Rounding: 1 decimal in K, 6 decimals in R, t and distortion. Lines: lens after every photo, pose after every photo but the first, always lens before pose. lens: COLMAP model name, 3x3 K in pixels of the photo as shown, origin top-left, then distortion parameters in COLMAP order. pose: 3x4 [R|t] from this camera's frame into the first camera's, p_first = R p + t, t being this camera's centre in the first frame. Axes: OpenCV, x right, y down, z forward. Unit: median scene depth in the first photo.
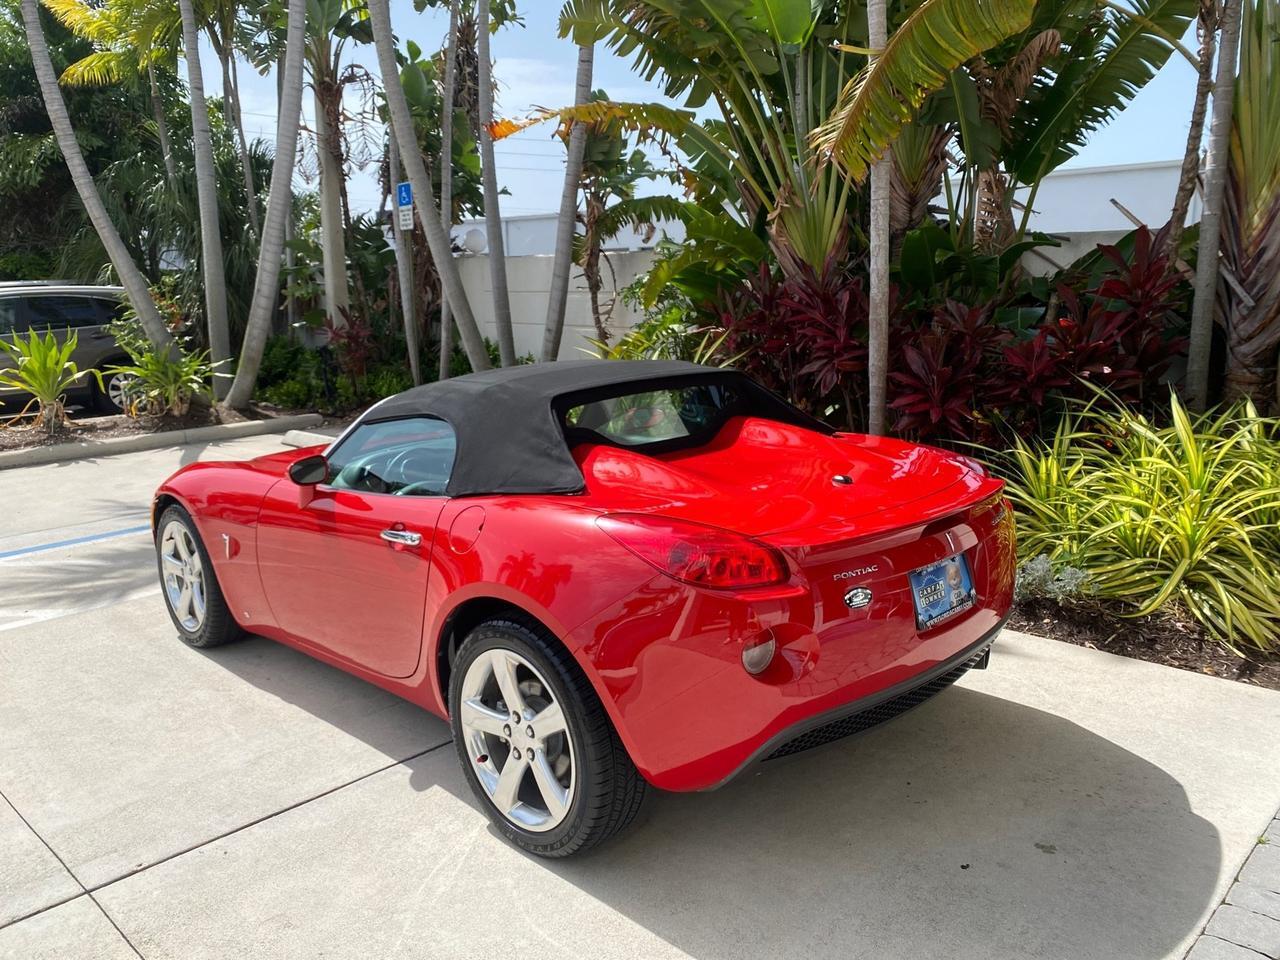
lens RADIAL K [[983.5, 0, 640.0], [0, 983.5, 473.6], [0, 0, 1]] dist [0.009334, -0.013153]
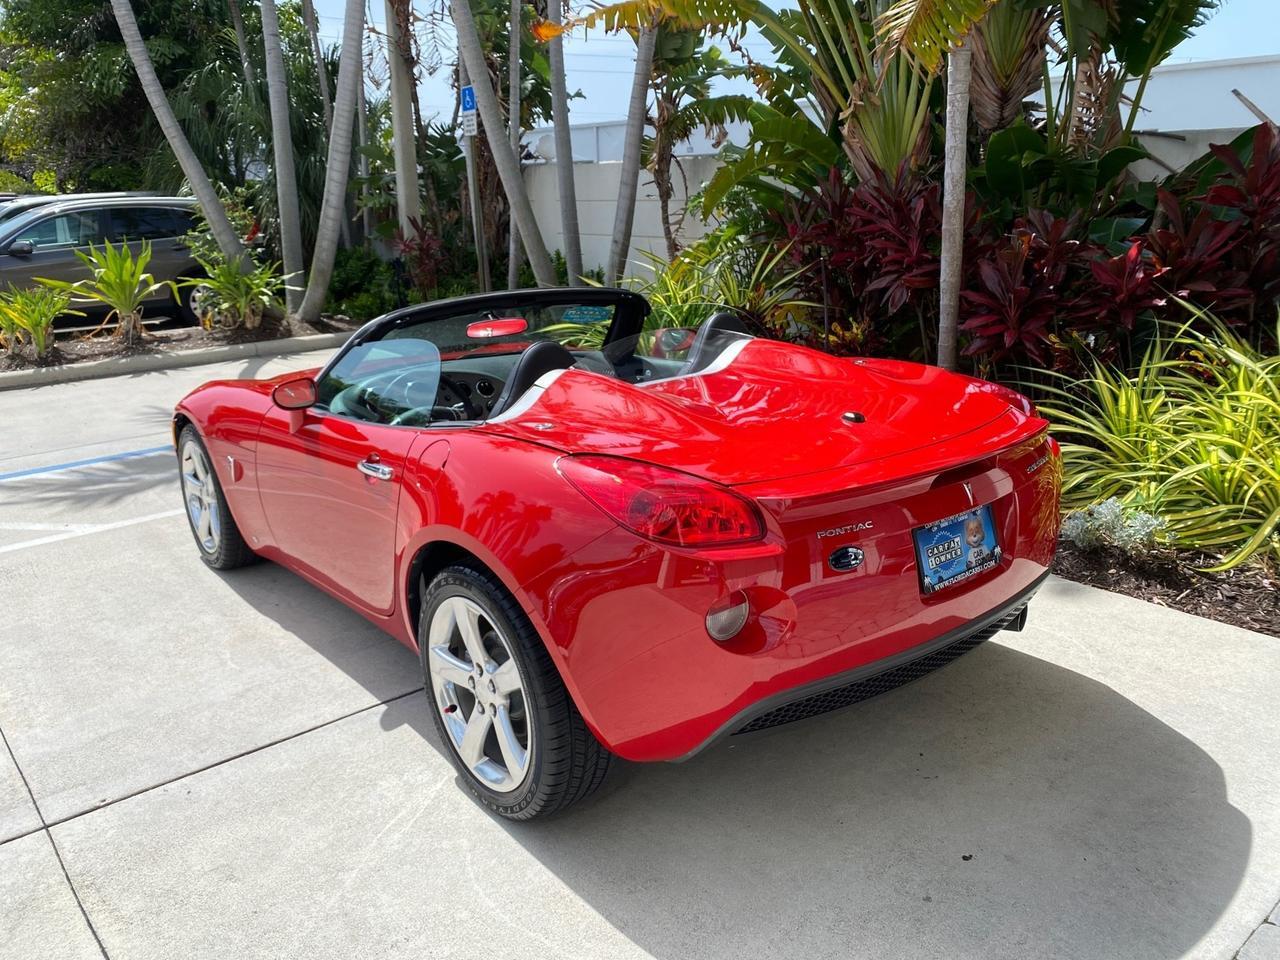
lens RADIAL K [[983.5, 0, 637.6], [0, 983.5, 475.2], [0, 0, 1]] dist [0.009334, -0.013153]
pose [[0.994799, 0.023663, -0.099074, 0.049749], [-0.014778, 0.995880, 0.089472, -0.008804], [0.100783, -0.087543, 0.991049, 0.051984]]
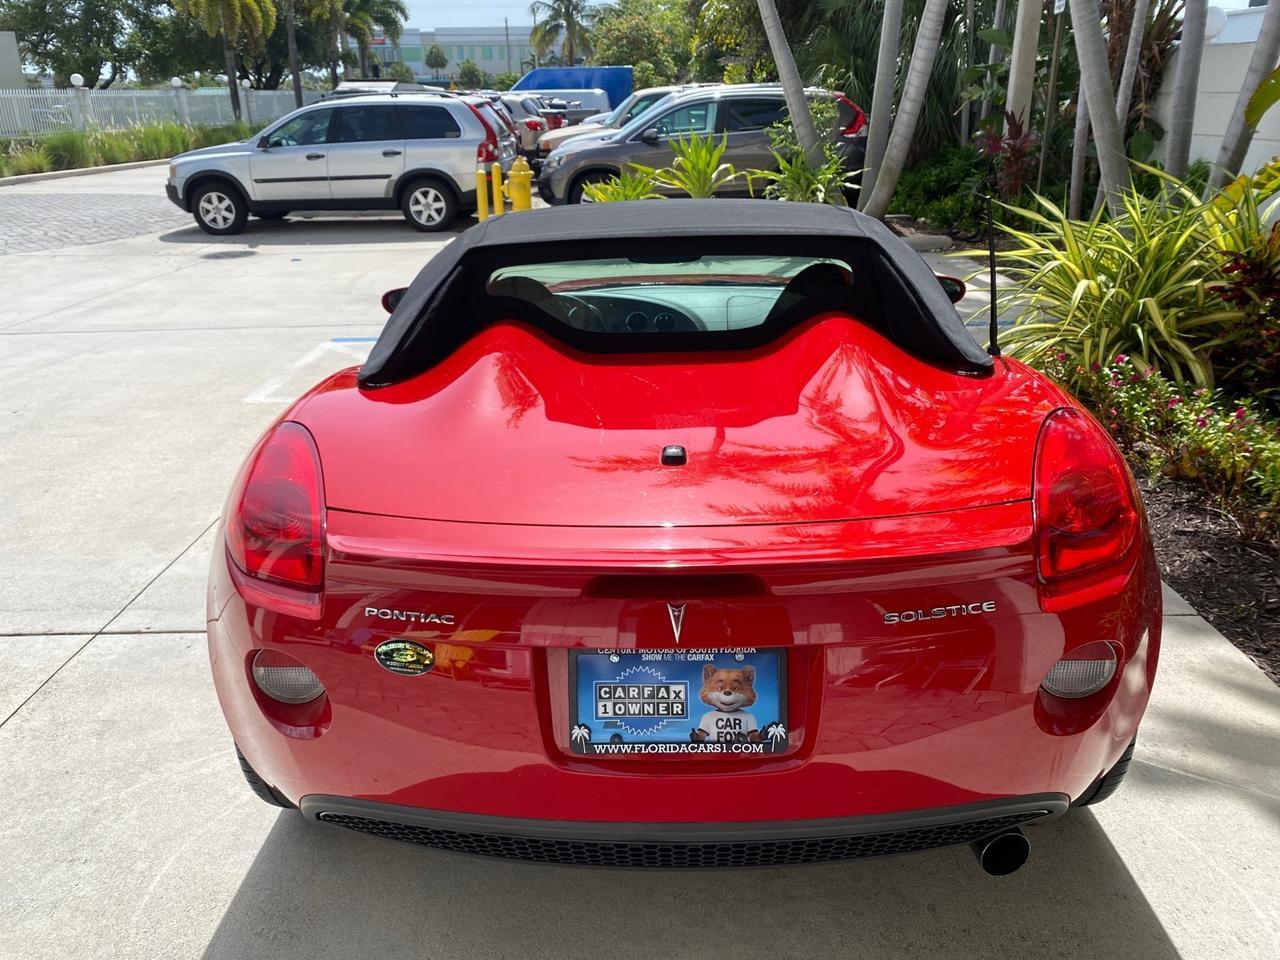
lens RADIAL K [[983.5, 0, 638.5], [0, 983.5, 477.4], [0, 0, 1]] dist [0.009334, -0.013153]
pose [[0.691531, 0.261684, -0.673280, 0.277606], [-0.130019, 0.961943, 0.240335, -0.054134], [0.710549, -0.078660, 0.699238, 0.284538]]
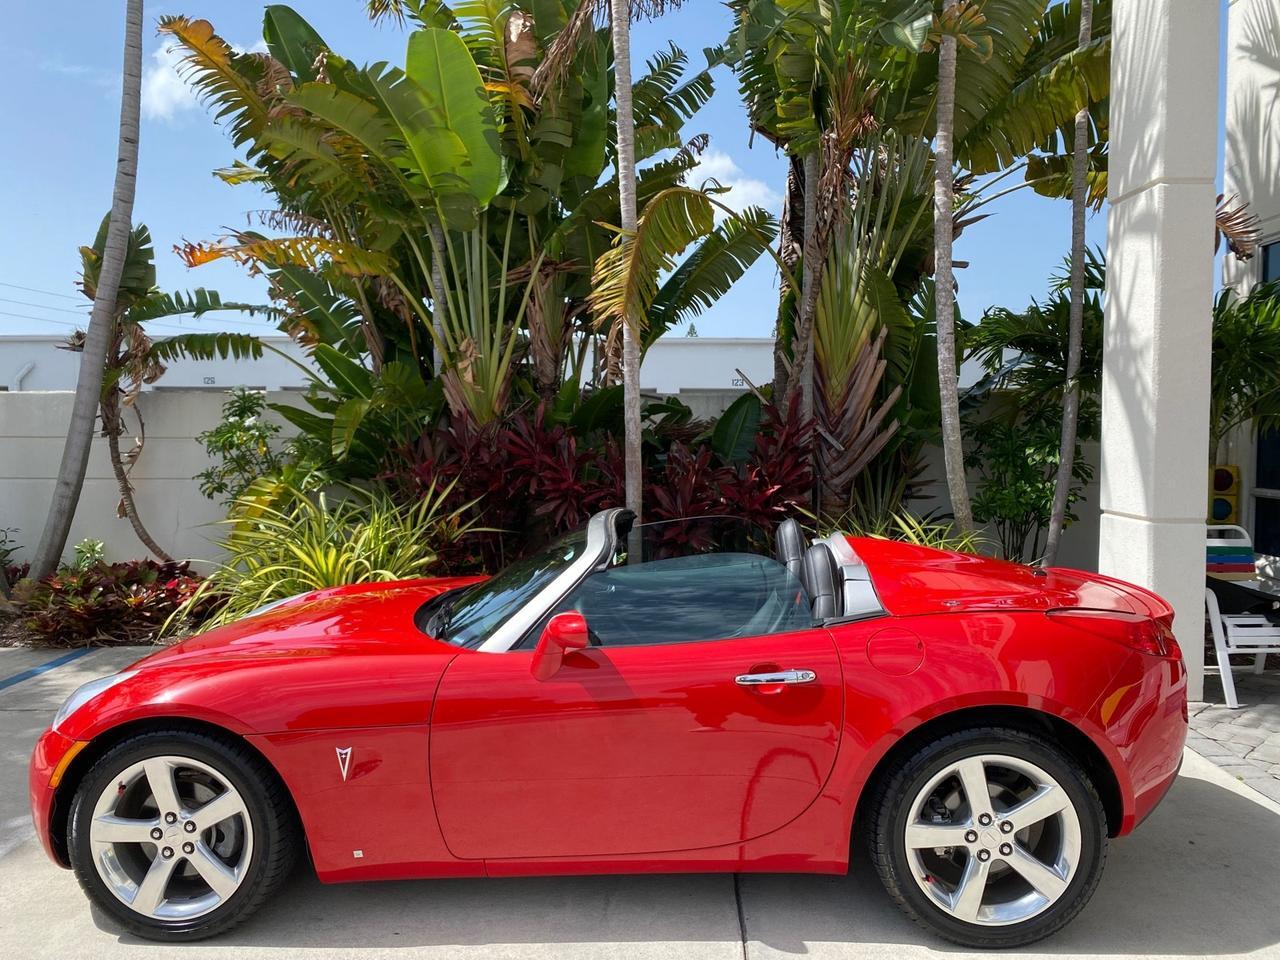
lens RADIAL K [[983.5, 0, 636.8], [0, 983.5, 467.9], [0, 0, 1]] dist [0.009334, -0.013153]
pose [[0.734696, -0.010394, 0.678317, -0.508874], [0.118820, 0.986398, -0.113581, -0.022860], [-0.667910, 0.164045, 0.725937, 0.190203]]
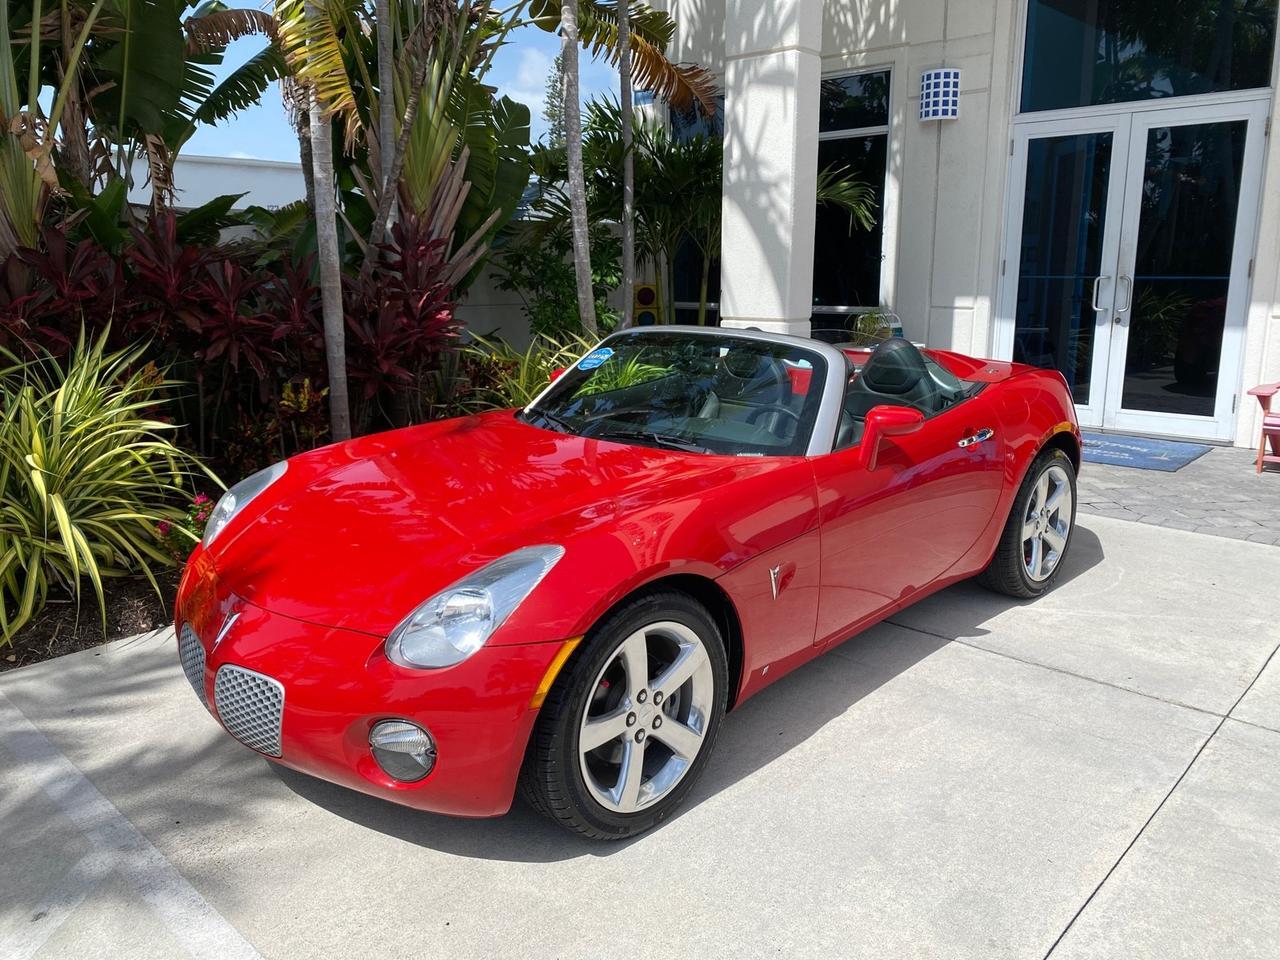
lens RADIAL K [[983.5, 0, 637.1], [0, 983.5, 474.7], [0, 0, 1]] dist [0.009334, -0.013153]
pose [[-0.012999, -0.195407, 0.980636, -0.745749], [0.195802, 0.961235, 0.194136, -0.108366], [-0.980557, 0.194535, 0.025766, 0.716360]]
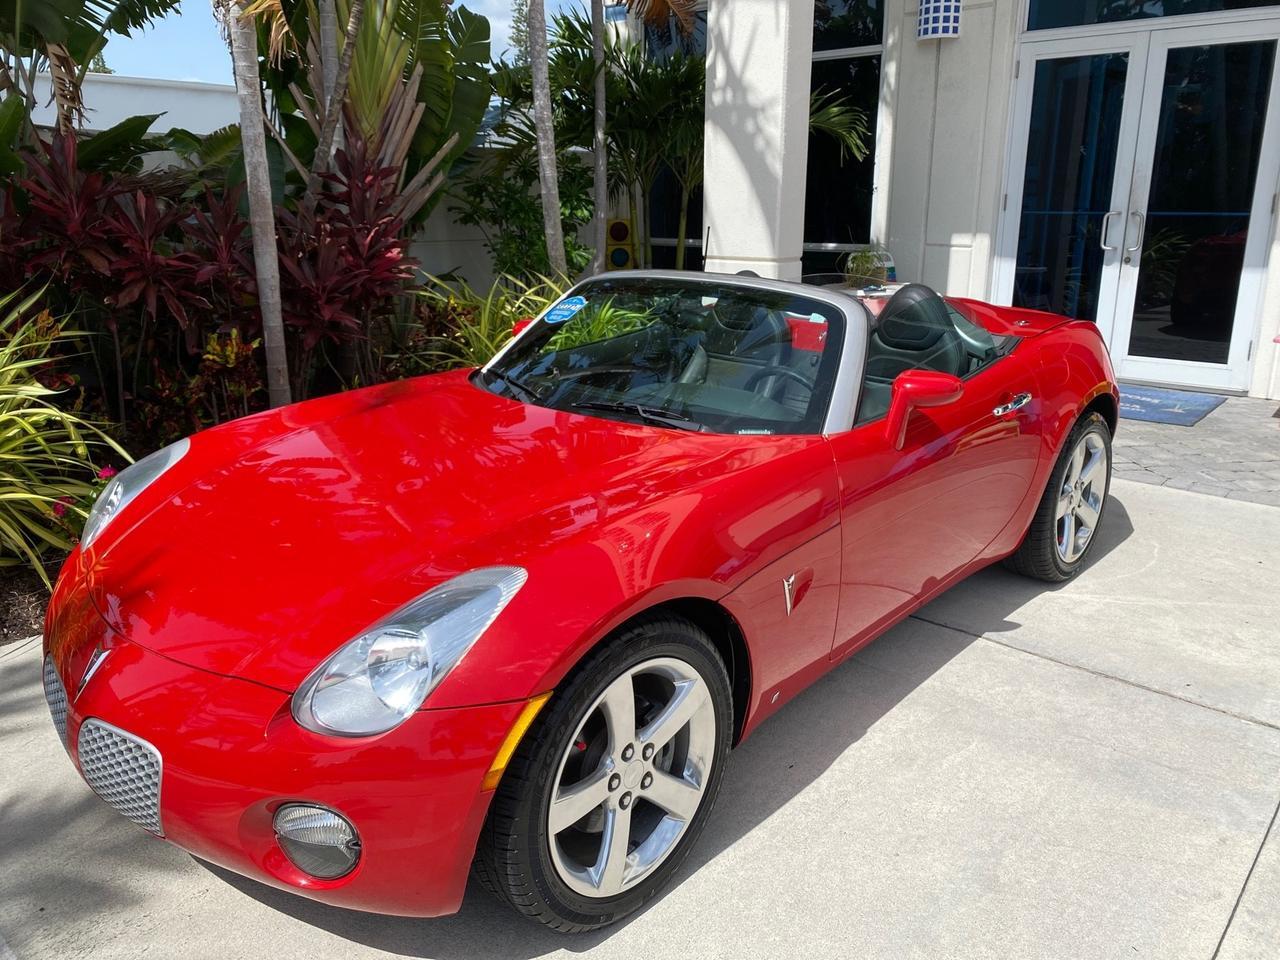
lens RADIAL K [[983.5, 0, 640.4], [0, 983.5, 473.9], [0, 0, 1]] dist [0.009334, -0.013153]
pose [[-0.045509, -0.256525, 0.965466, -0.646437], [0.193124, 0.945975, 0.260449, -0.109681], [-0.980118, 0.198308, 0.006491, 0.718689]]
